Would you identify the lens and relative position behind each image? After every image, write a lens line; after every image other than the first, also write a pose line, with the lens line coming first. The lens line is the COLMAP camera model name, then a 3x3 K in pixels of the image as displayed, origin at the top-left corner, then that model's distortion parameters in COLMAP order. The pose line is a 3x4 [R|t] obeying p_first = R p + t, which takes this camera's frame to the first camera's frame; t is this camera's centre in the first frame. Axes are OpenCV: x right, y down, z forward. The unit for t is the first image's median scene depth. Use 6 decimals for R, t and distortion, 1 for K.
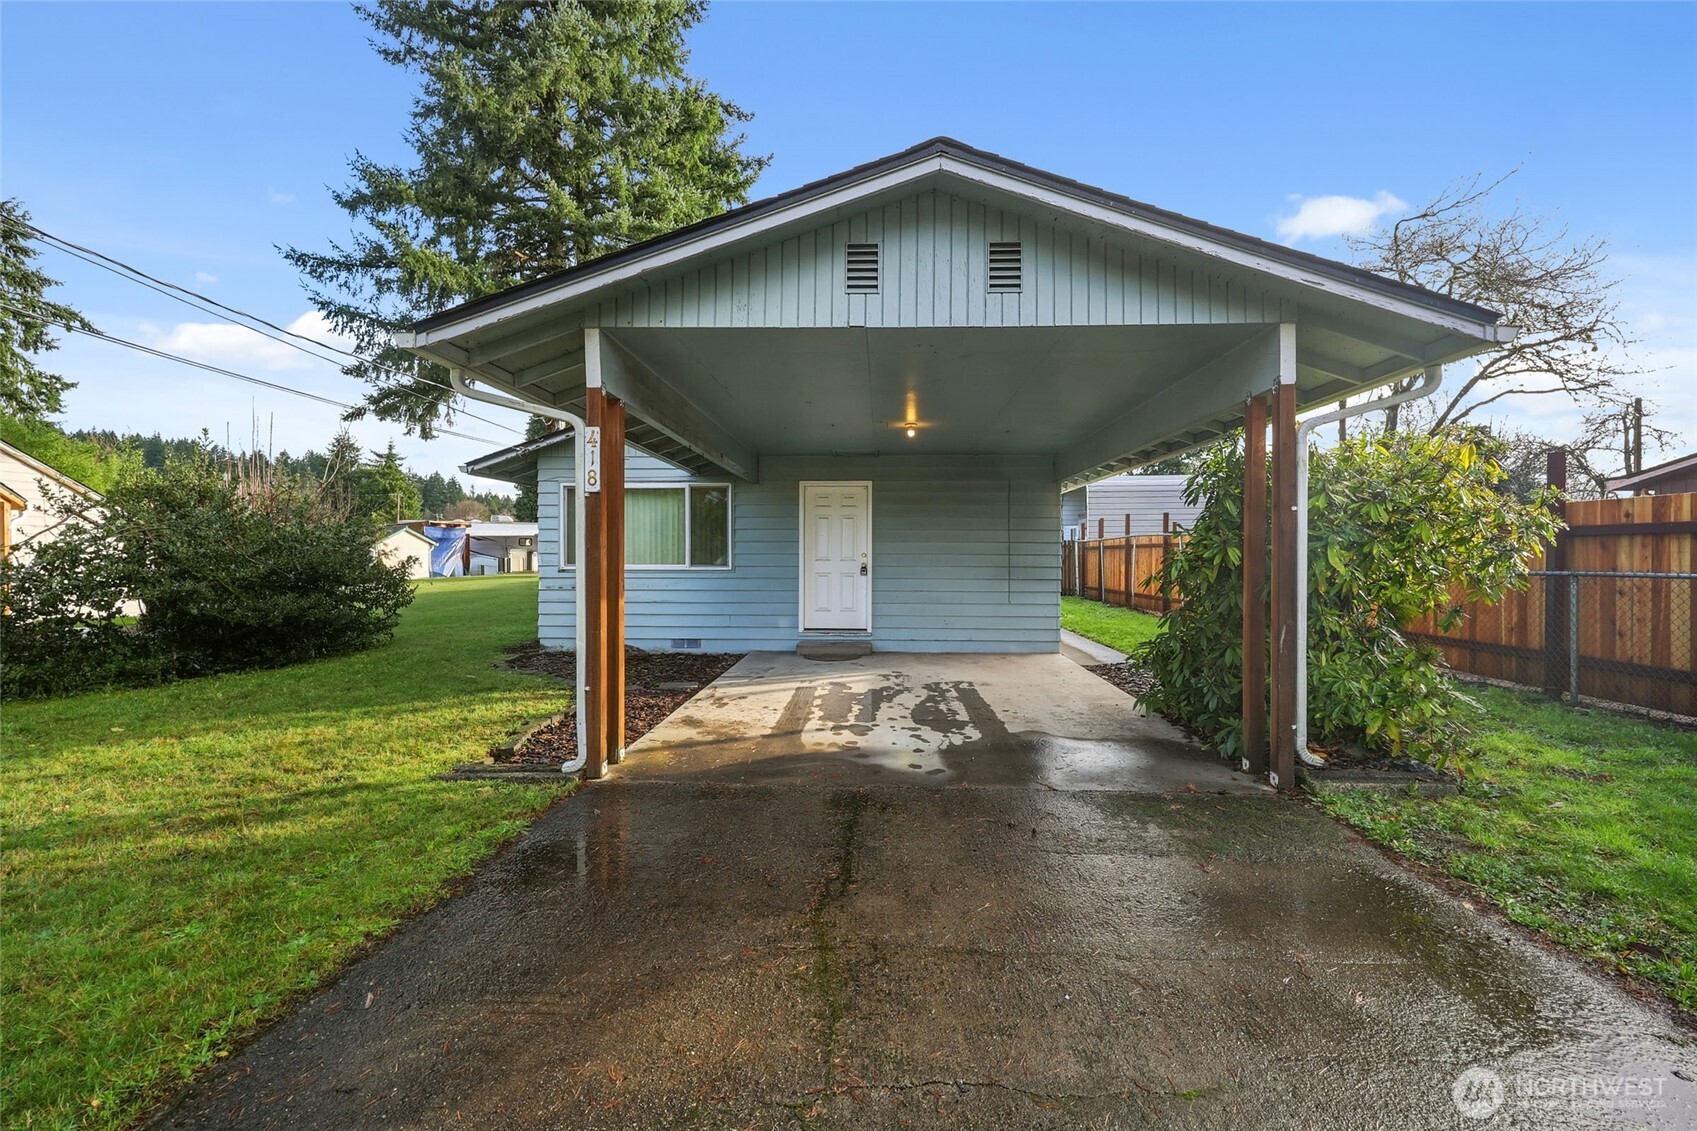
lens RADIAL K [[693.8, 0, 854.6], [0, 693.8, 562.9], [0, 0, 1]] dist [0.002212, -0.000078]
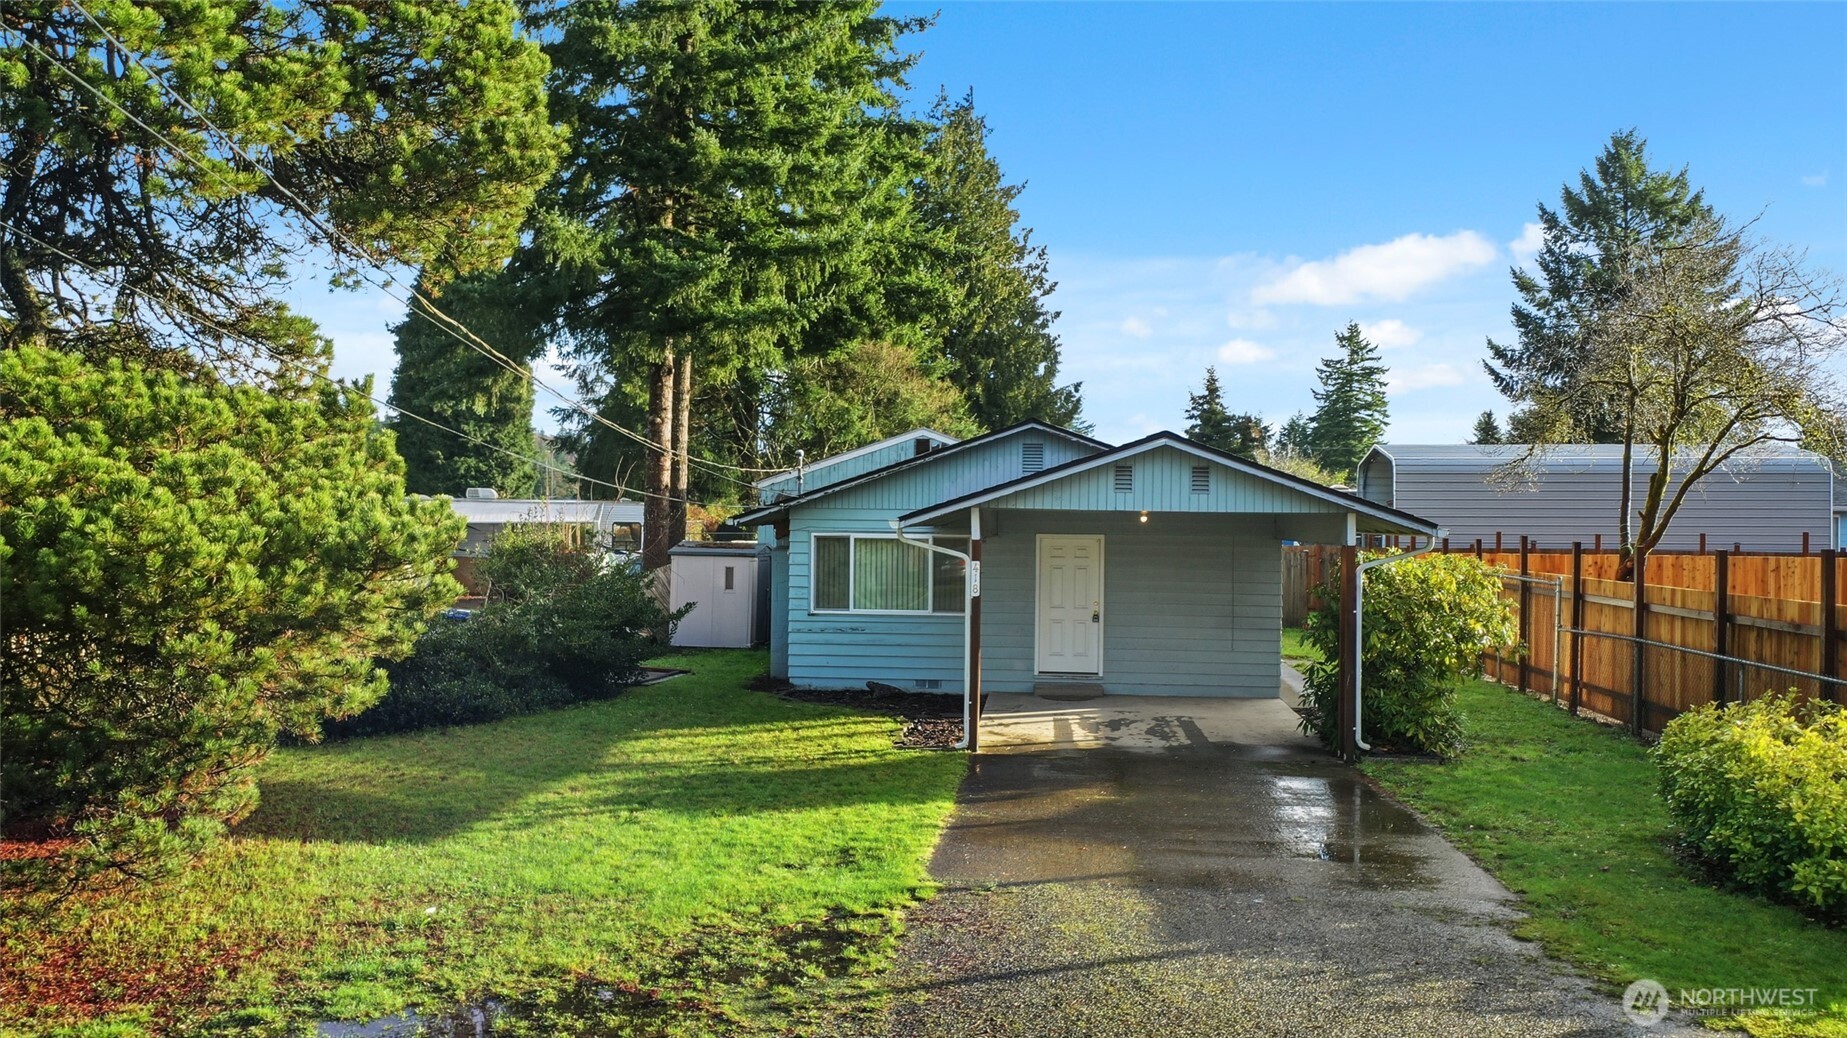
lens RADIAL K [[1476.1, 0, 916.1], [0, 1476.1, 520.6], [0, 0, 1]] dist [0.001013, 0.008641]
pose [[0.998586, 0.009423, -0.052318, -0.147051], [-0.009875, 0.999916, -0.008389, -0.119602], [0.052235, 0.008894, 0.998595, -1.306804]]
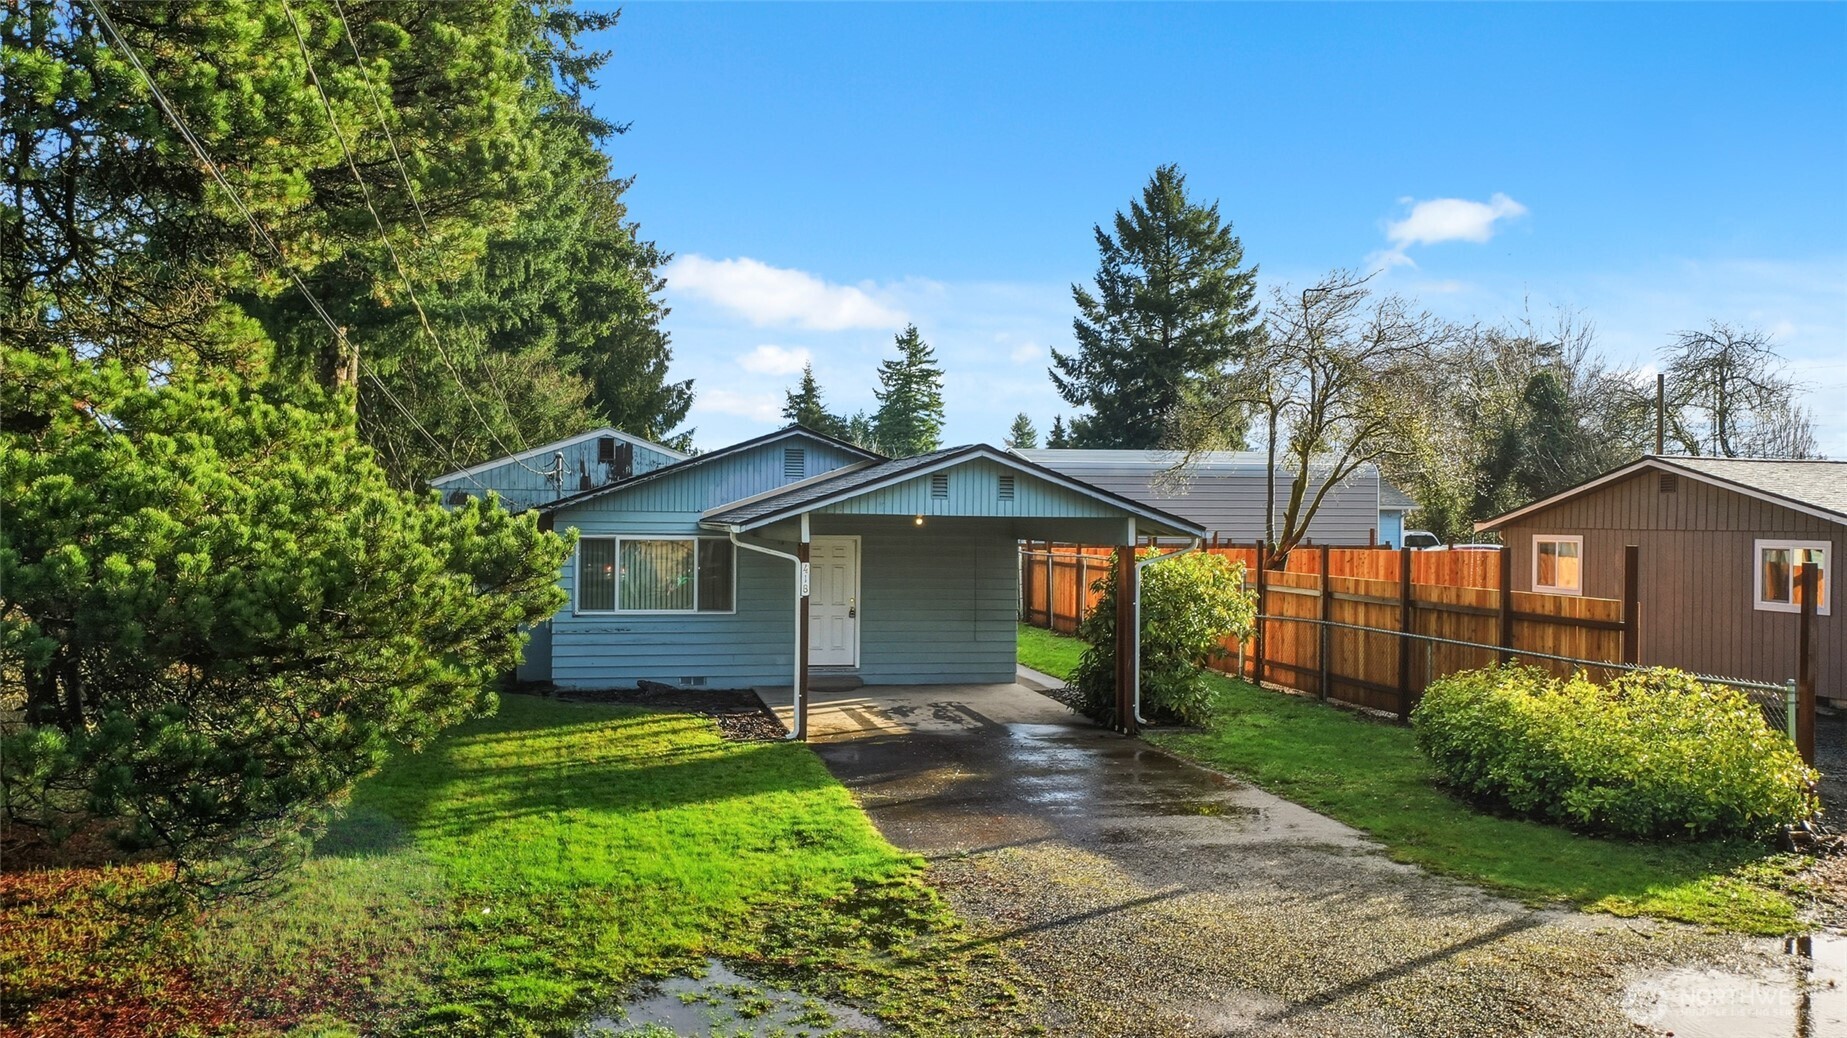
lens RADIAL K [[1476.1, 0, 919.4], [0, 1476.1, 520.8], [0, 0, 1]] dist [0.001013, 0.008641]
pose [[0.968154, 0.007975, 0.250228, -0.495725], [-0.006517, 0.999957, -0.006655, -0.128602], [-0.250270, 0.004812, 0.968164, -1.397781]]
